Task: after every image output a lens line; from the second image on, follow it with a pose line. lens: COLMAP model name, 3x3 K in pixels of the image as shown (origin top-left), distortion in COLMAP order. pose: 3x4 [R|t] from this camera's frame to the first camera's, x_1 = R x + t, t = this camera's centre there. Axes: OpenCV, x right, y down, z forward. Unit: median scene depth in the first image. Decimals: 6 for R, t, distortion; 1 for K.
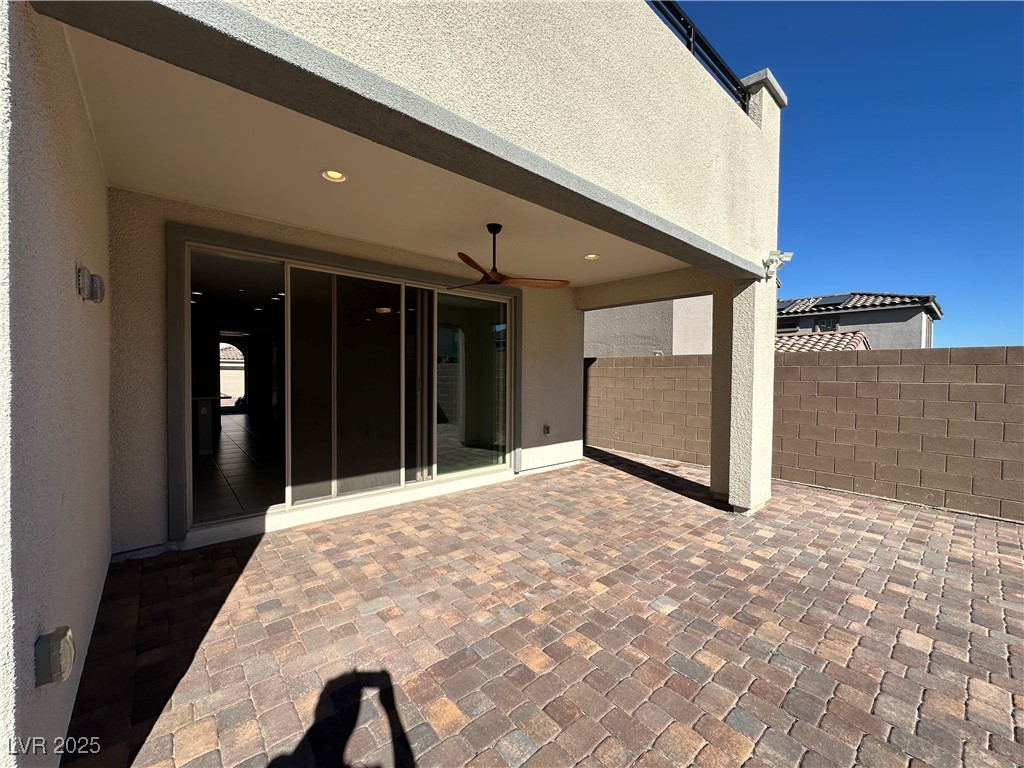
lens RADIAL K [[409.1, 0, 511.8], [0, 409.1, 381.4], [0, 0, 1]] dist [-0.002756, 0.001492]
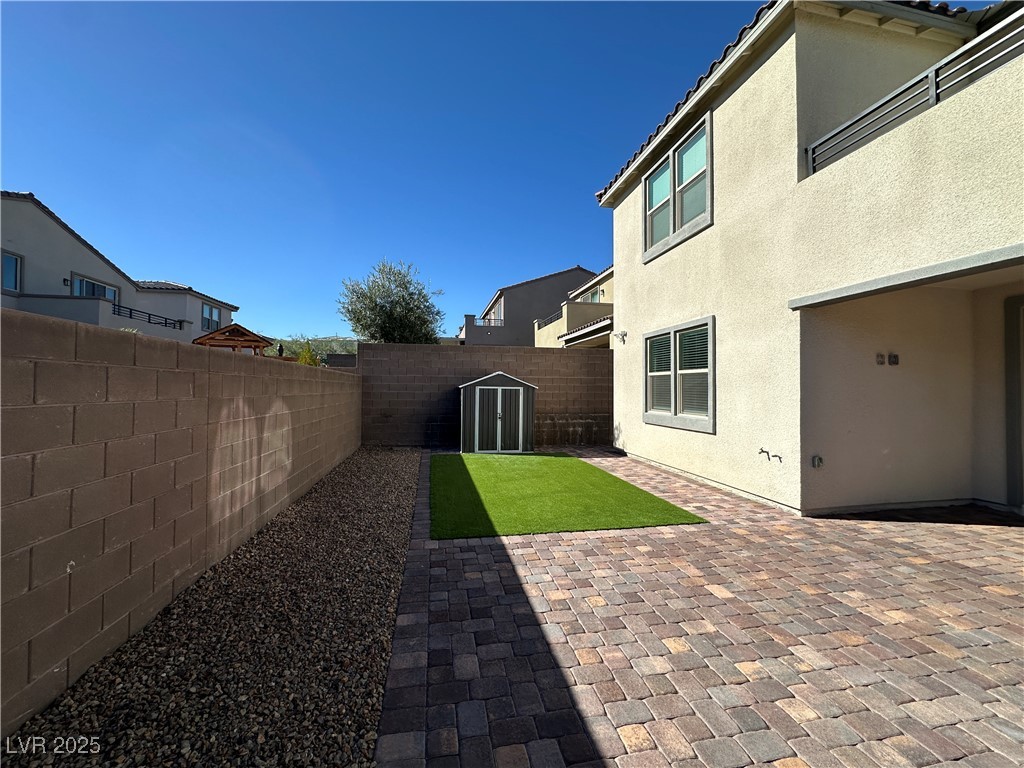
lens RADIAL K [[409.1, 0, 513.0], [0, 409.1, 379.3], [0, 0, 1]] dist [-0.002756, 0.001492]
pose [[-0.494373, -0.033345, -0.868610, 1.337050], [-0.033367, 0.999255, -0.019370, 0.014510], [0.868609, 0.019407, -0.495118, 0.127071]]
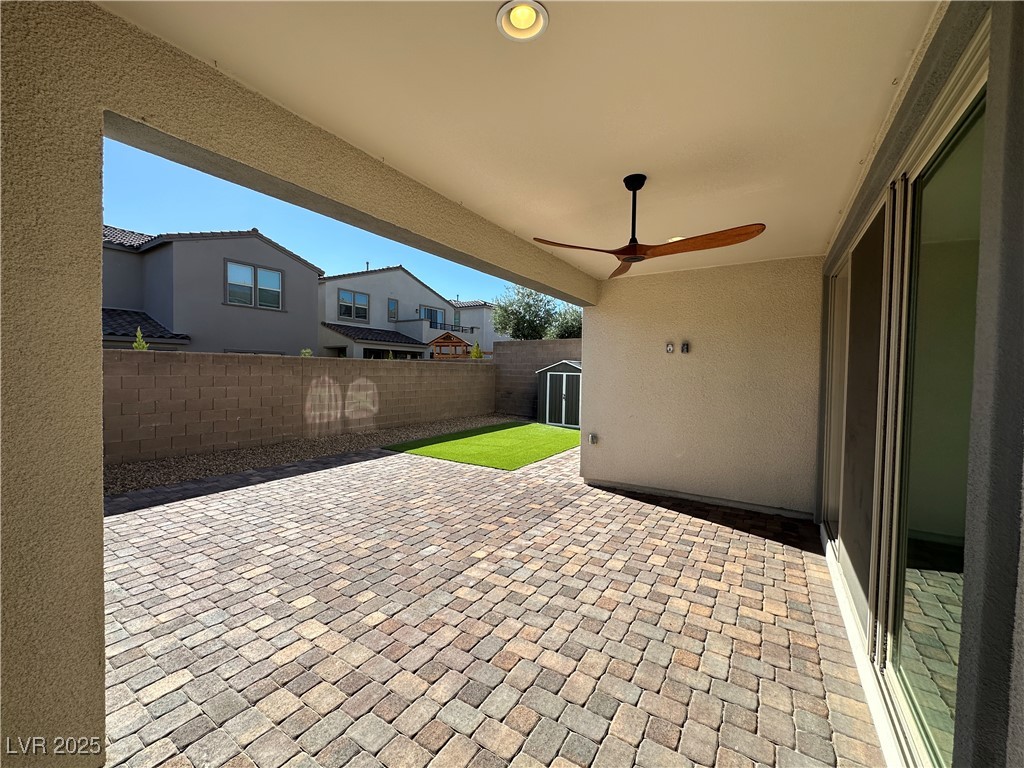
lens RADIAL K [[409.1, 0, 511.1], [0, 409.1, 386.6], [0, 0, 1]] dist [-0.002756, 0.001492]
pose [[-0.958117, -0.013177, -0.286074, 0.391511], [-0.031878, 0.997640, 0.060812, -0.060693], [0.284598, 0.067385, -0.956276, 1.770917]]
